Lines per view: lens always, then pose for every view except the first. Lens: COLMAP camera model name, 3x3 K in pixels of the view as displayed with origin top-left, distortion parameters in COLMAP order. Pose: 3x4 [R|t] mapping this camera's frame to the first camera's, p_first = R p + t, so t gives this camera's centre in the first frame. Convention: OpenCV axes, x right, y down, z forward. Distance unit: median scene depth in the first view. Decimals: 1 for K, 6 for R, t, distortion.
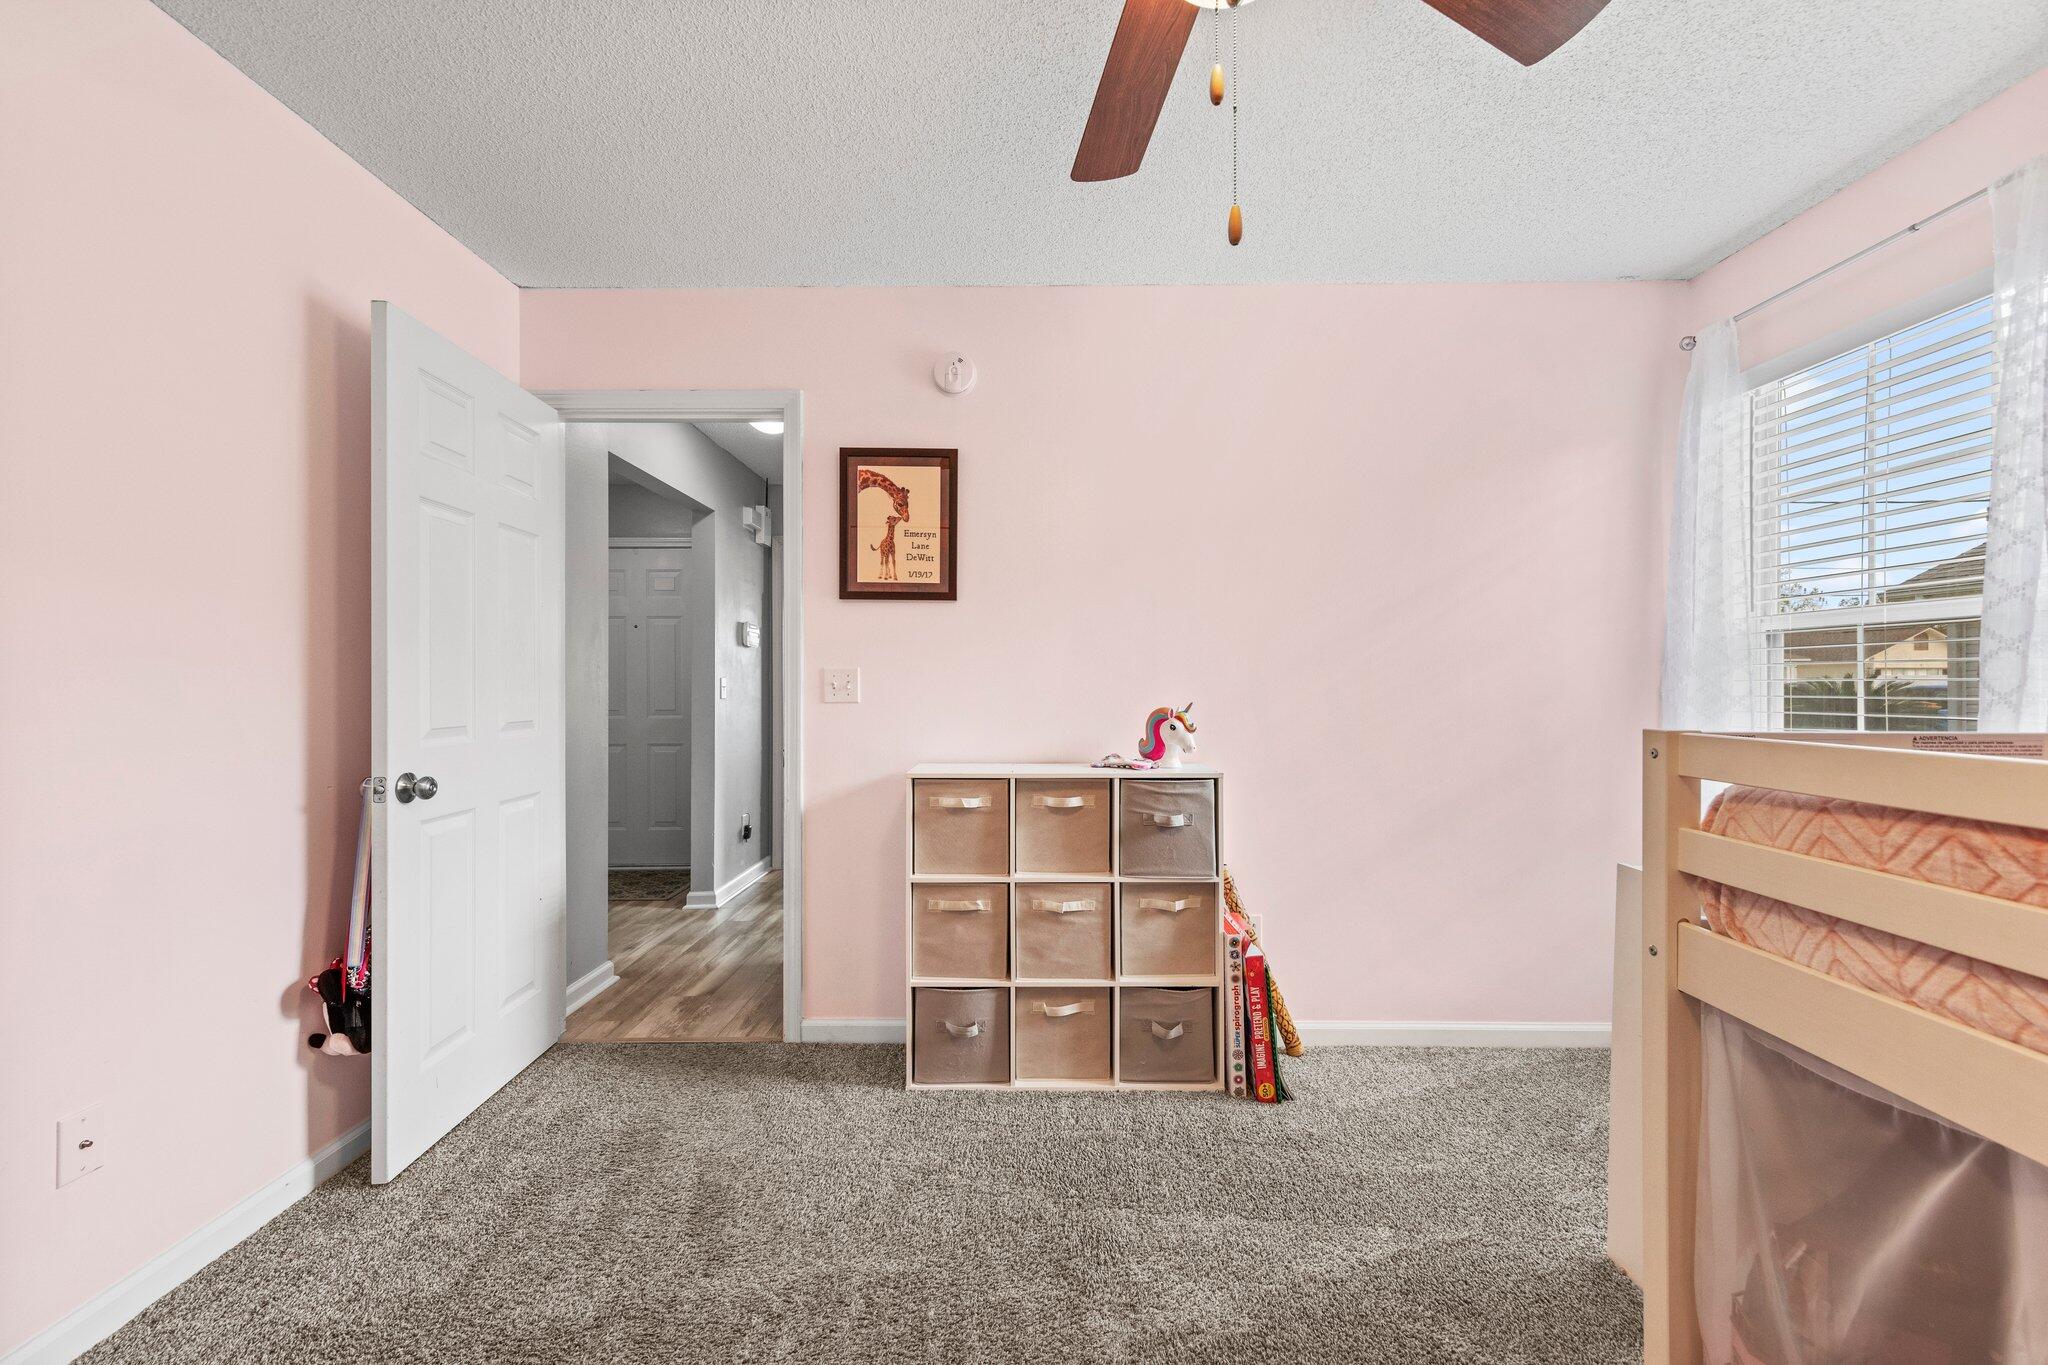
lens RADIAL K [[864.3, 0, 1026.8], [0, 864.3, 681.3], [0, 0, 1]] dist [-0.000610, -0.000060]
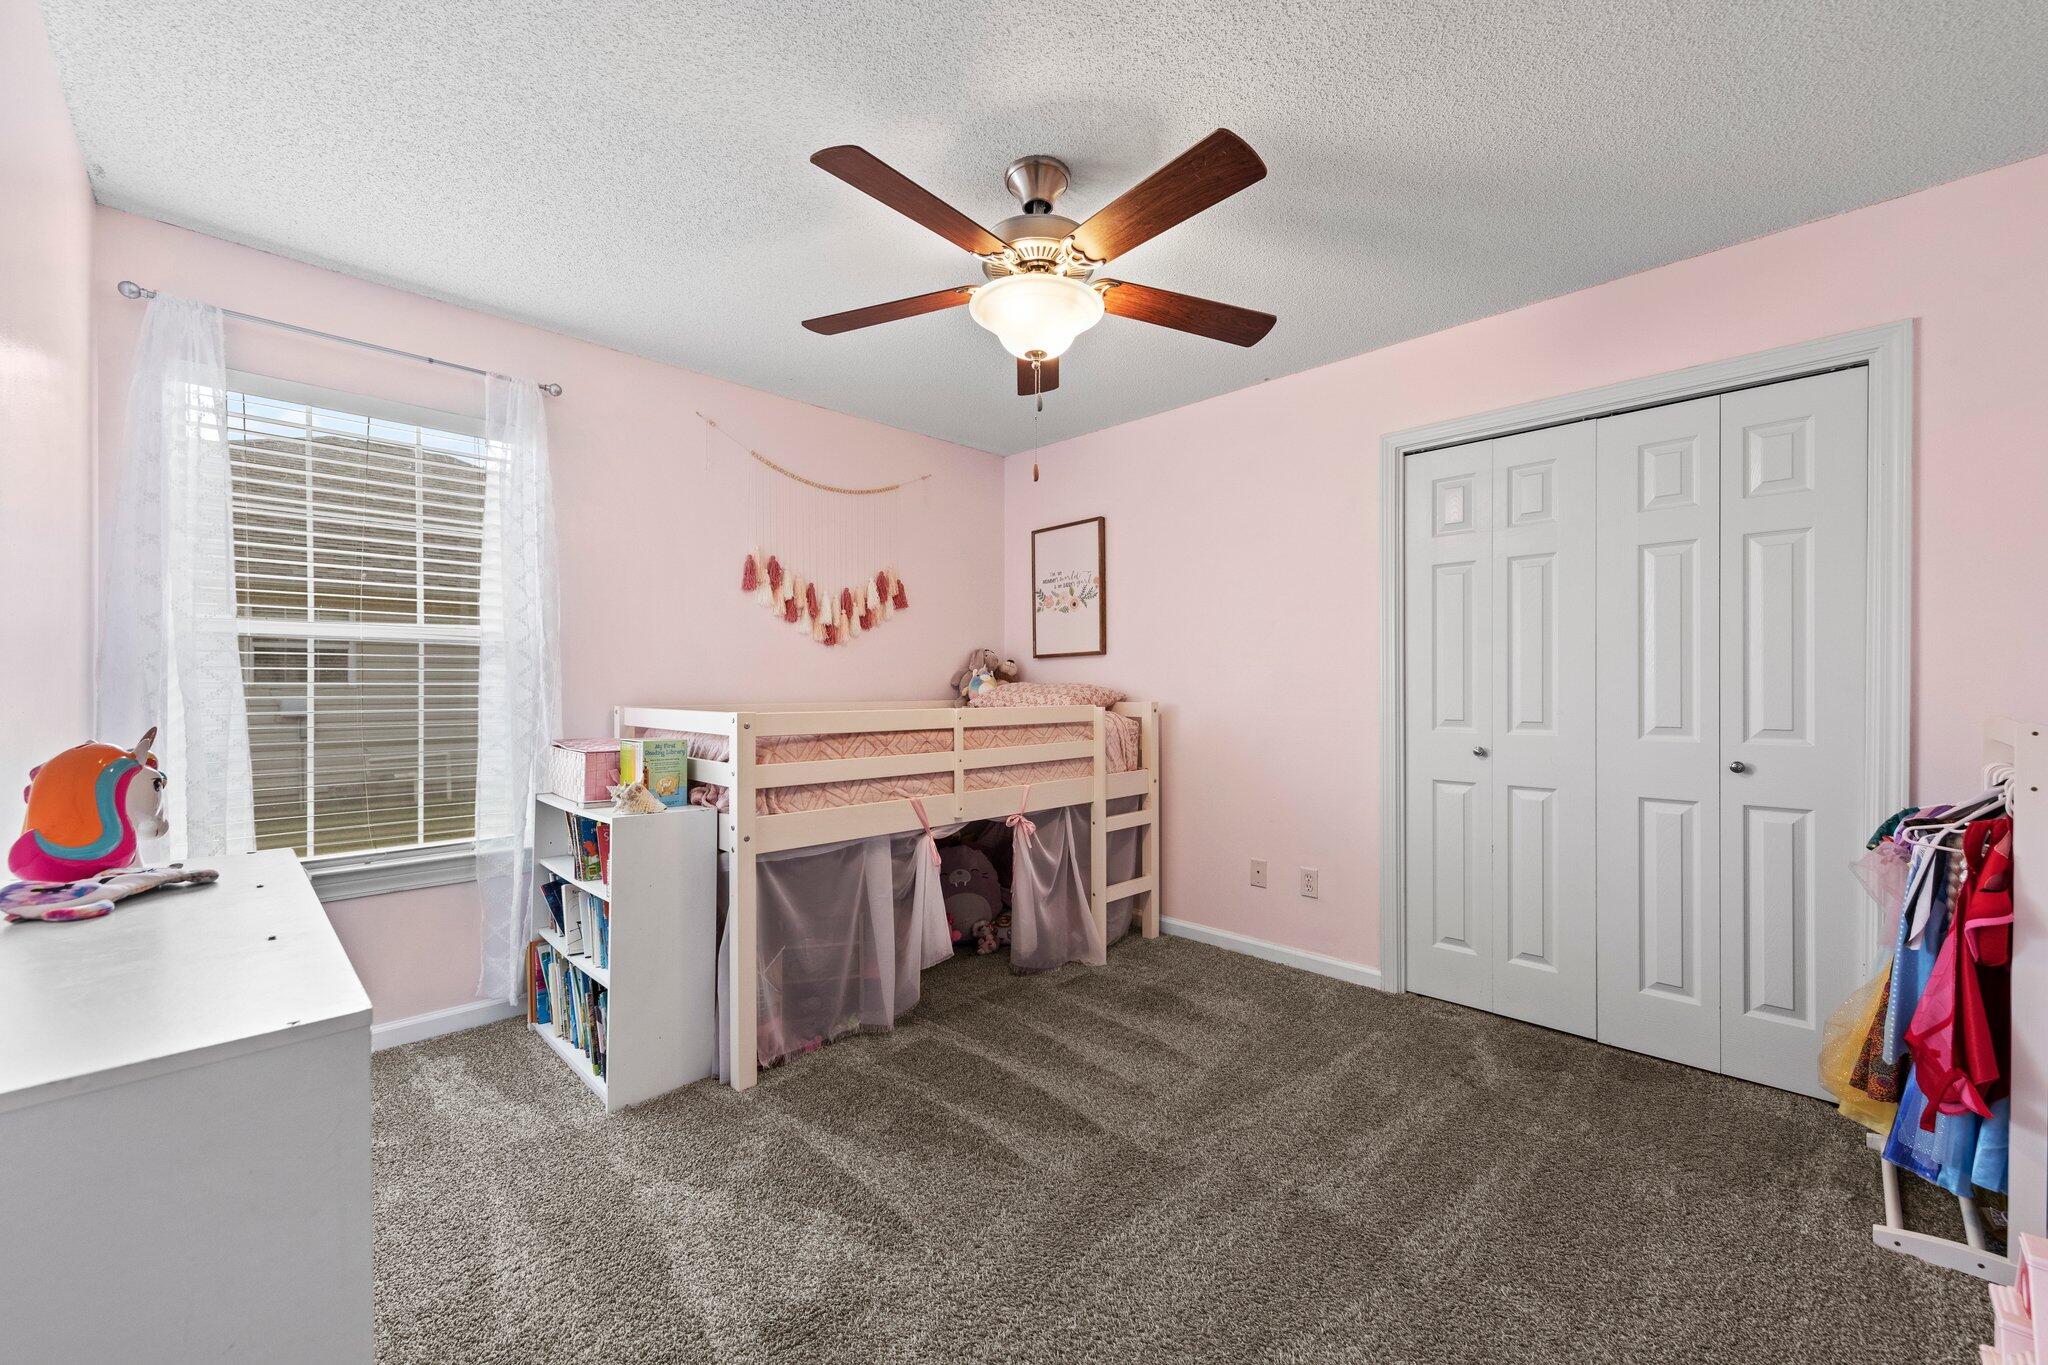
lens RADIAL K [[786.1, 0, 1024.8], [0, 786.1, 683.3], [0, 0, 1]] dist [0.002043, -0.000143]
pose [[-0.719299, -0.004287, 0.694688, -0.970215], [-0.004324, 0.999989, 0.001694, -0.010952], [-0.694687, -0.001786, -0.719310, 2.165698]]
